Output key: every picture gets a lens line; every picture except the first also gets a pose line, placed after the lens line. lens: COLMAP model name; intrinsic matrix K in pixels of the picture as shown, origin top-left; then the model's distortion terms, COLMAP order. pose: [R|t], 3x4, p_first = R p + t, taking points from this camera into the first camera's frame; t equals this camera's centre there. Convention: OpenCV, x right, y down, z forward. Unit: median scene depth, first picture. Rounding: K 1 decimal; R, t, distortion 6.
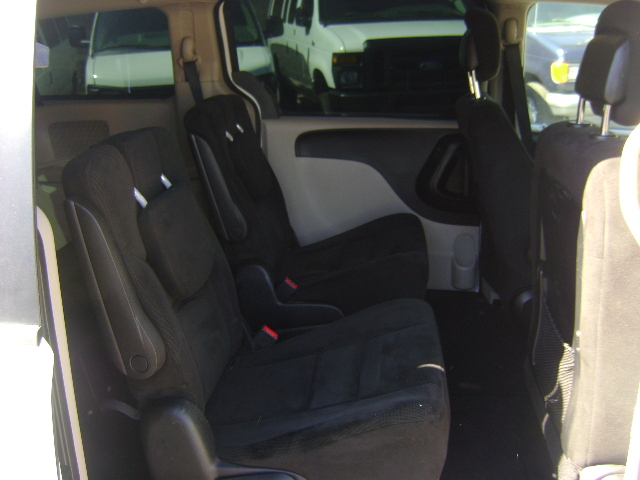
lens RADIAL K [[651.5, 0, 320.0], [0, 651.5, 240.0], [0, 0, 1]] dist [-0.124694, 0.016945]
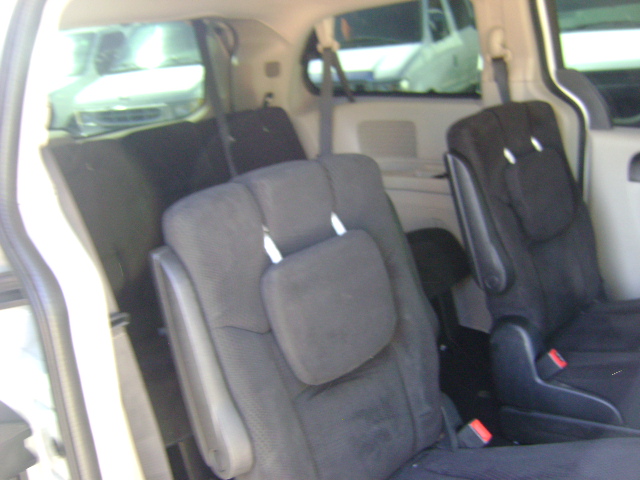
lens RADIAL K [[651.0, 0, 320.0], [0, 651.0, 240.0], [0, 0, 1]] dist [-0.098425, -0.002785]
pose [[0.804222, 0.136809, -0.578369, 0.131010], [-0.118906, 0.990508, 0.068958, -0.080214], [0.582313, 0.013314, 0.812856, 0.215261]]
